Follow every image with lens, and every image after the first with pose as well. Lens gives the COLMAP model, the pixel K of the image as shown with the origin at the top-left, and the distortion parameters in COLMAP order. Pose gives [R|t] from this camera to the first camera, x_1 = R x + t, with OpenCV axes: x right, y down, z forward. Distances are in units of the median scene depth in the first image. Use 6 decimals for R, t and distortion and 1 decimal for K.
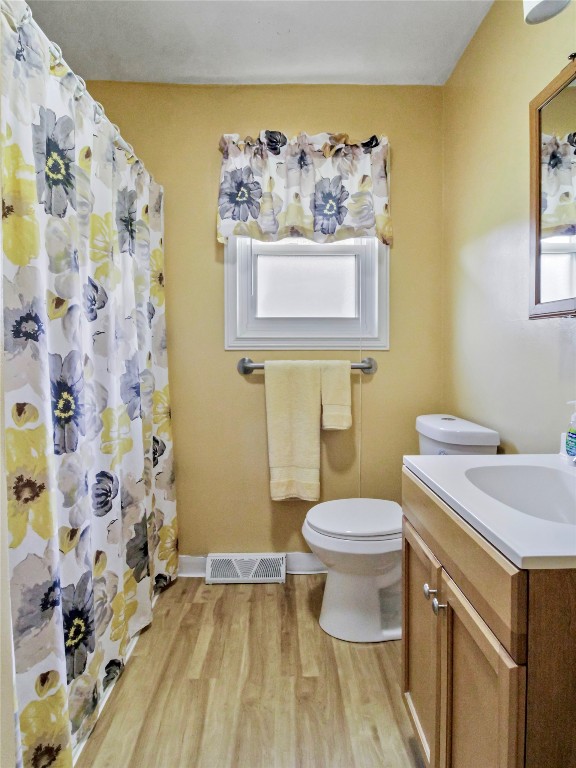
lens RADIAL K [[444.5, 0, 288.4], [0, 444.5, 373.9], [0, 0, 1]] dist [0.014431, -0.023026]
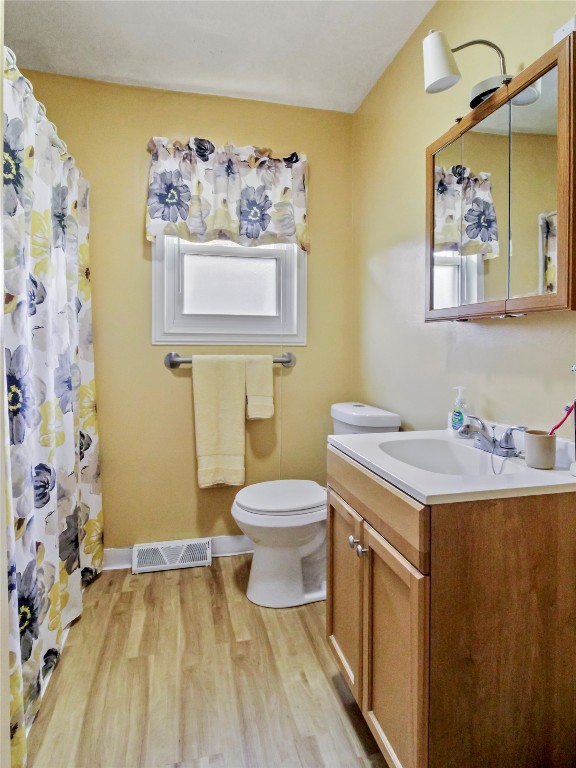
lens RADIAL K [[444.5, 0, 288.4], [0, 444.5, 373.9], [0, 0, 1]] dist [0.014431, -0.023026]
pose [[0.977149, -0.008047, 0.212402, -0.065281], [0.005577, 0.999910, 0.012228, 0.003563], [-0.212481, -0.010764, 0.977106, -0.090752]]
